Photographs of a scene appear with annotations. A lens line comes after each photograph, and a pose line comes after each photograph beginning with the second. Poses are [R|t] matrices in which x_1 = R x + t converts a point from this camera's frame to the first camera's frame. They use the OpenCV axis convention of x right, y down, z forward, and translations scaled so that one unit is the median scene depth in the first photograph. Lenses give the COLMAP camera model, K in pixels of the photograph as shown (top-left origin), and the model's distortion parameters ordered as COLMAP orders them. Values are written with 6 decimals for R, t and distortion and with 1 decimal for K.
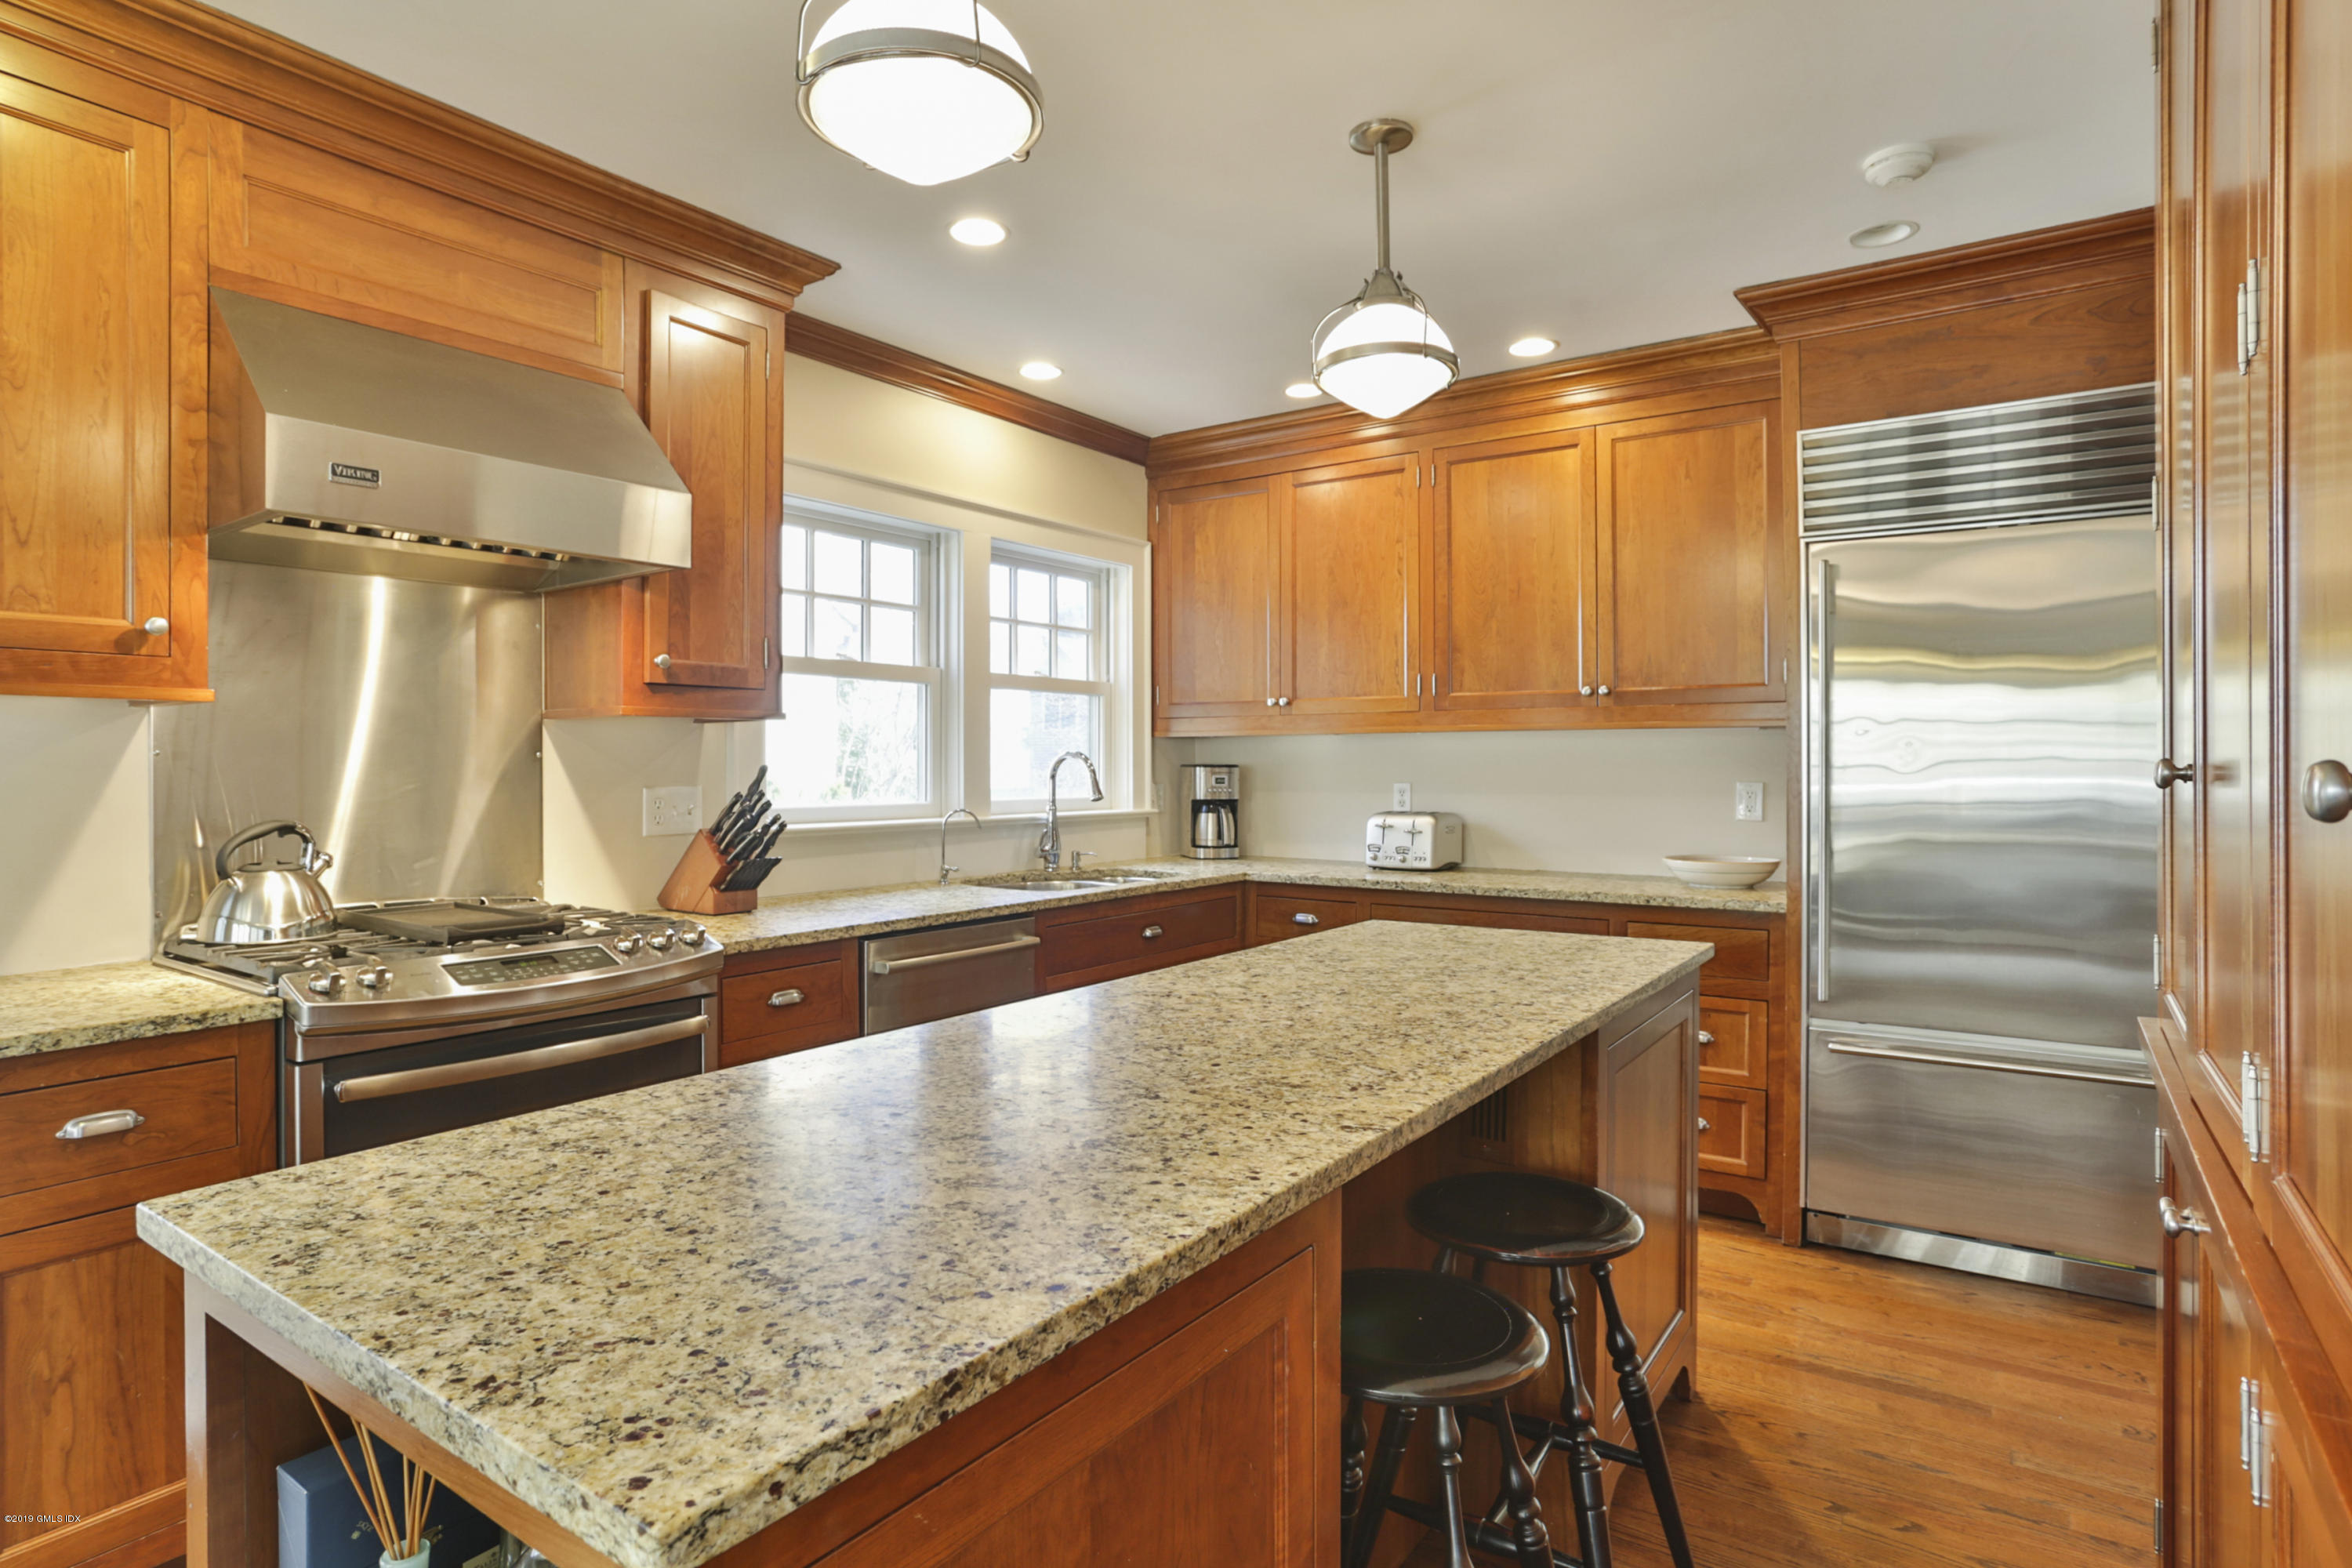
lens RADIAL K [[1209.9, 0, 1140.7], [0, 1209.9, 766.5], [0, 0, 1]] dist [-0.046424, 0.022069]
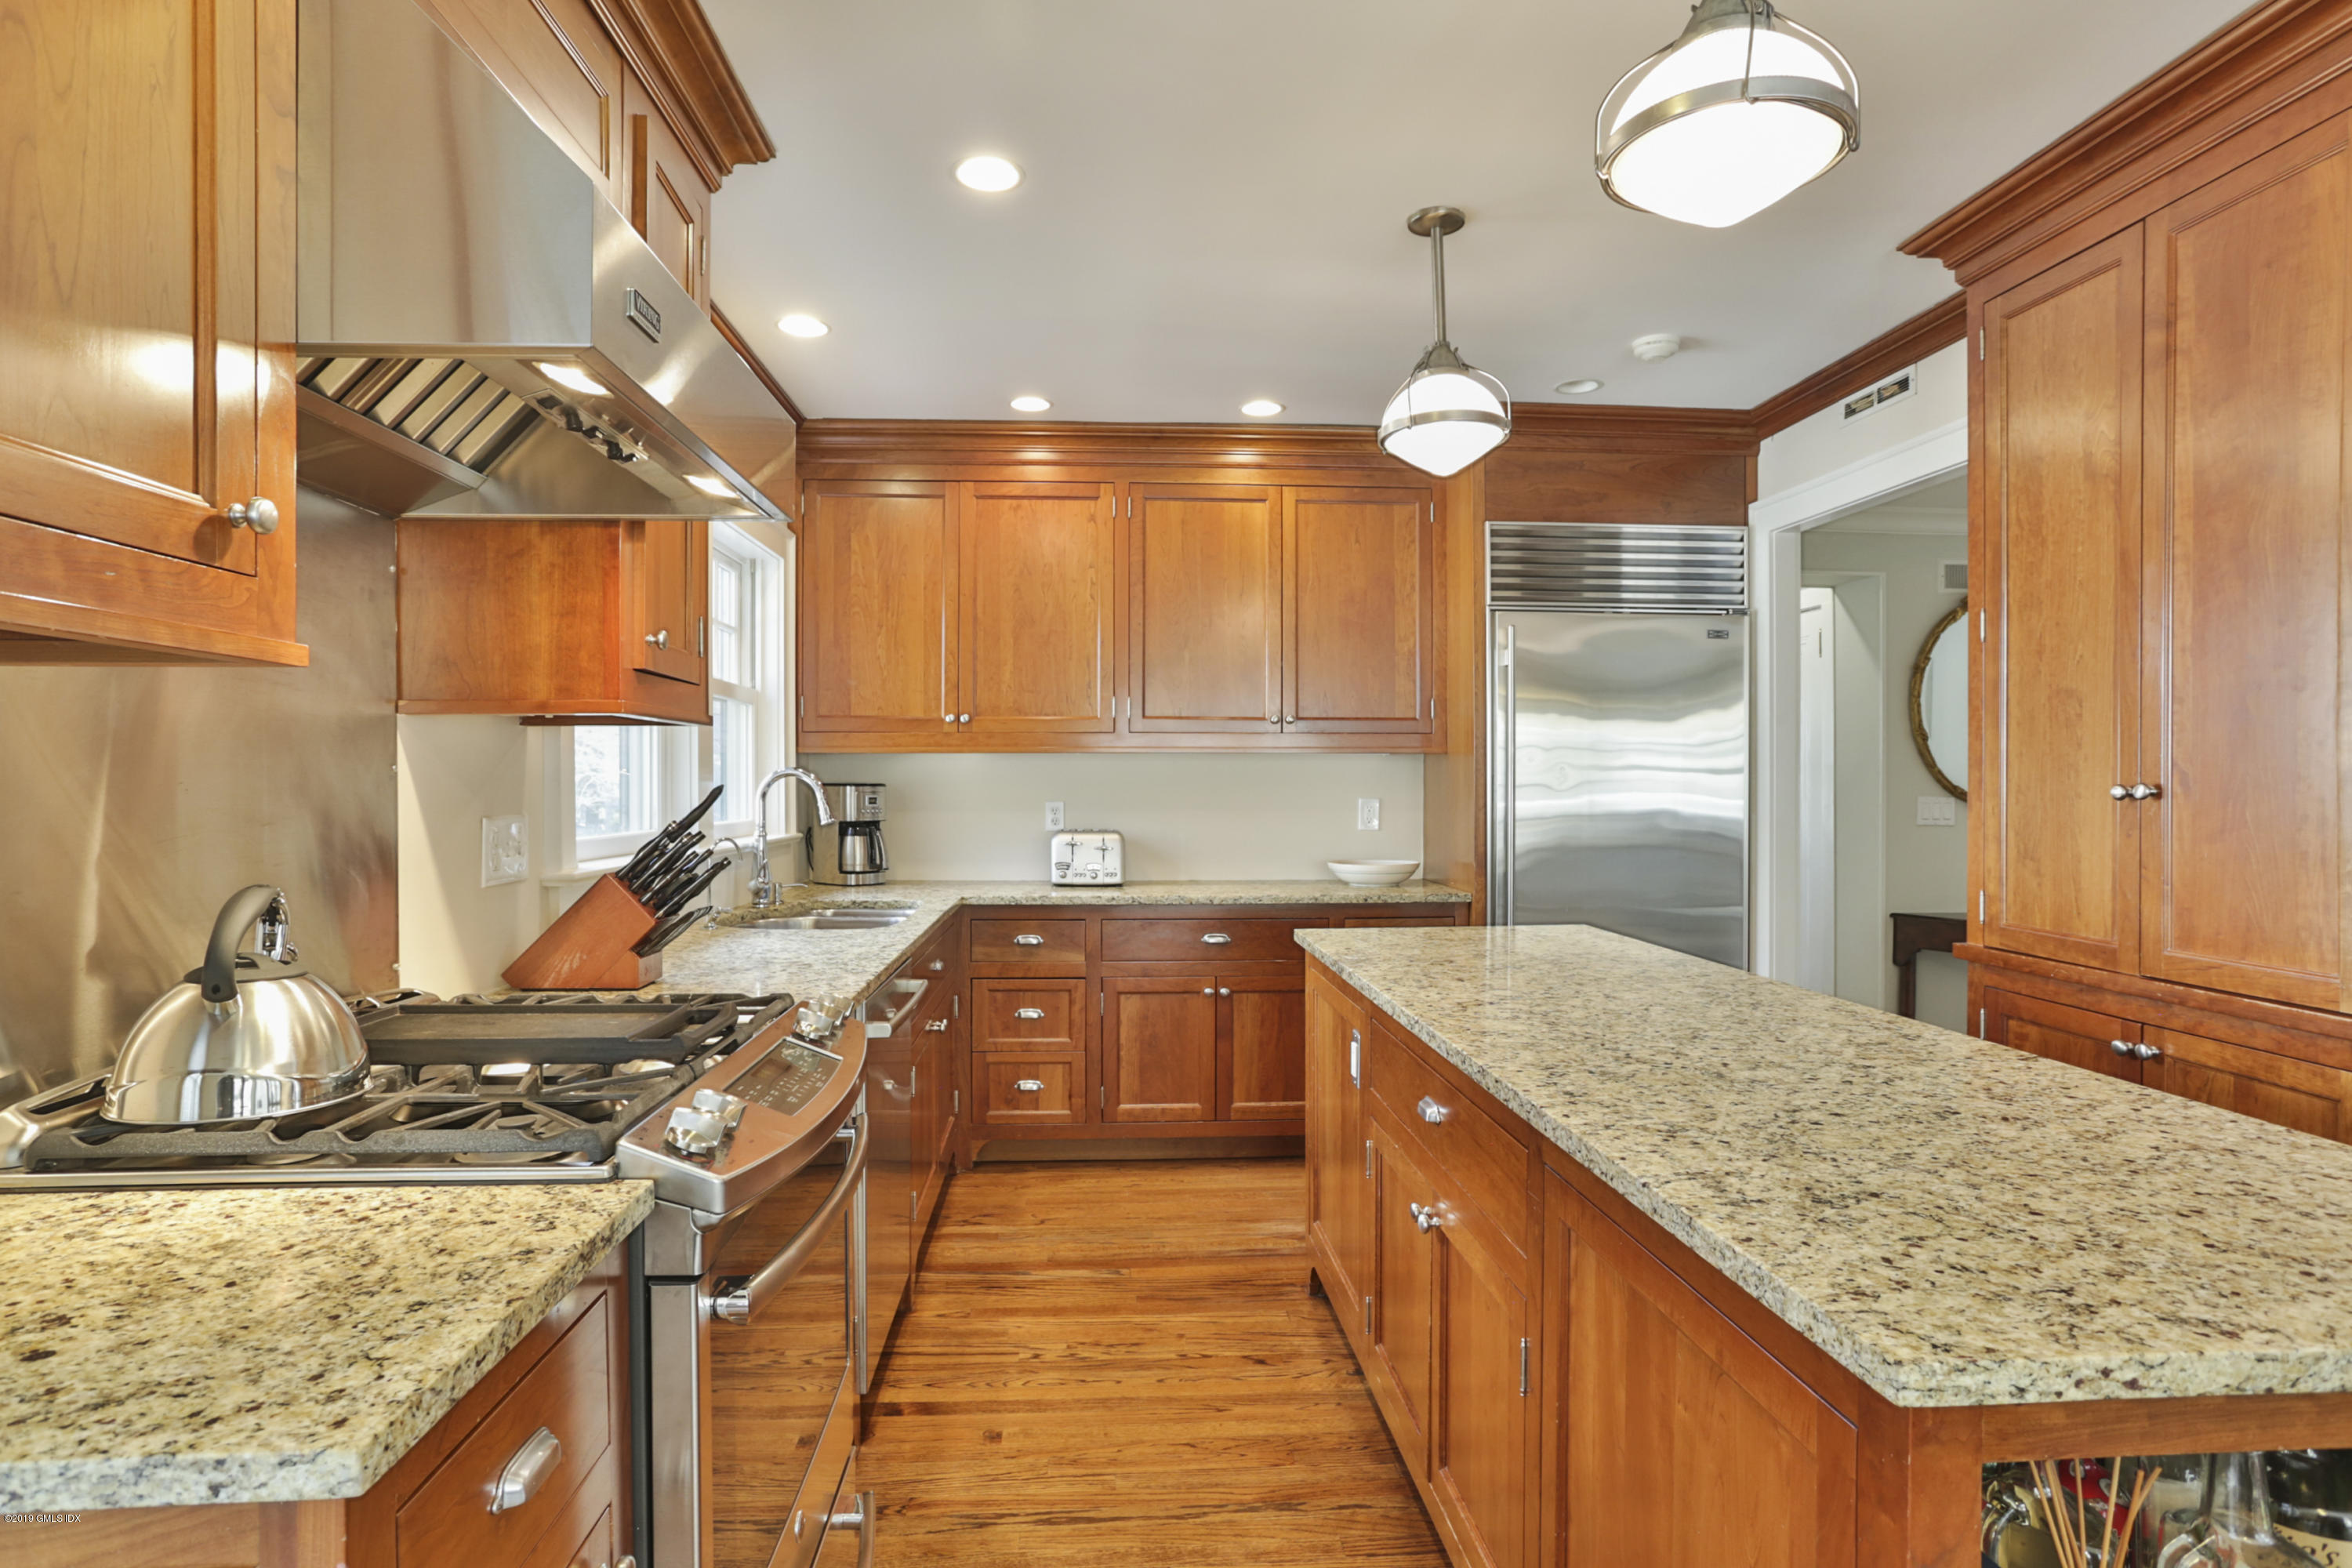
lens RADIAL K [[1209.9, 0, 1163.5], [0, 1209.9, 779.5], [0, 0, 1]] dist [-0.046424, 0.022069]
pose [[0.780644, 0.002511, 0.624971, -0.548666], [0.000375, 0.999990, -0.004485, -0.000593], [-0.624976, 0.003736, 0.780635, 0.228456]]
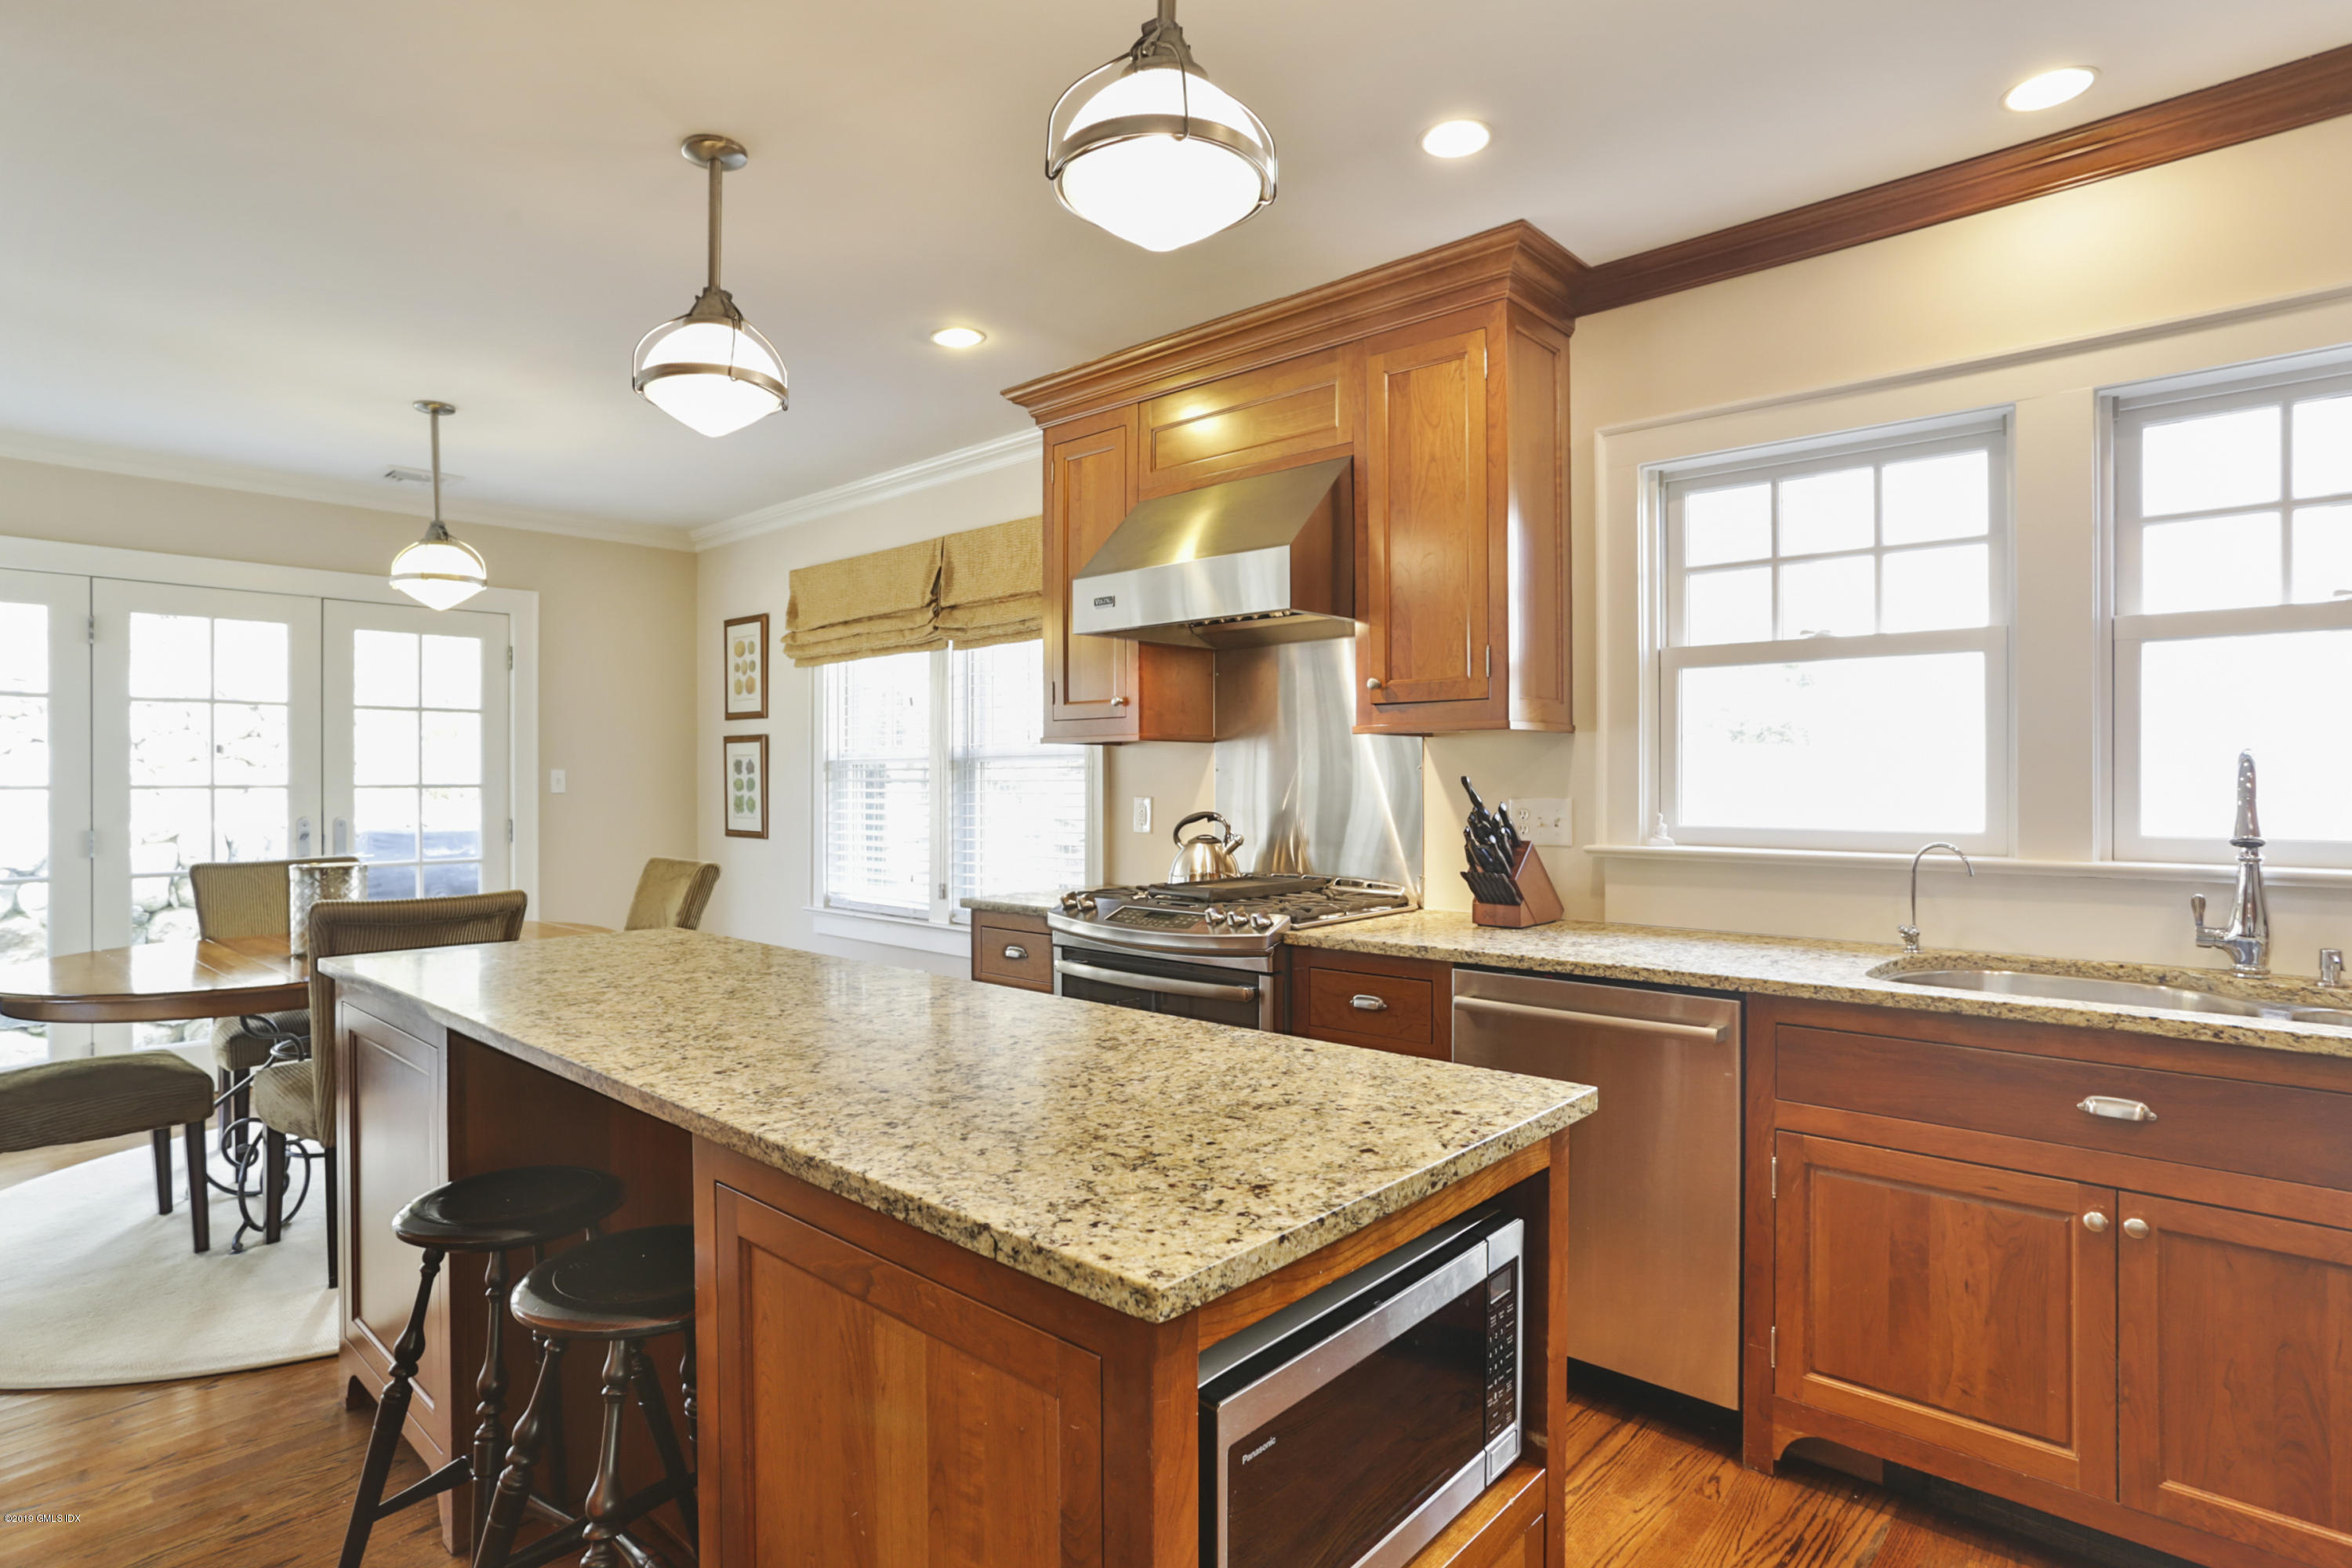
lens RADIAL K [[1209.9, 0, 1176.2], [0, 1209.9, 776.2], [0, 0, 1]] dist [-0.046424, 0.022069]
pose [[-0.103403, 0.009825, -0.994591, 0.684042], [0.008673, 0.999922, 0.008976, -0.013072], [0.994602, -0.007698, -0.103481, 0.841618]]
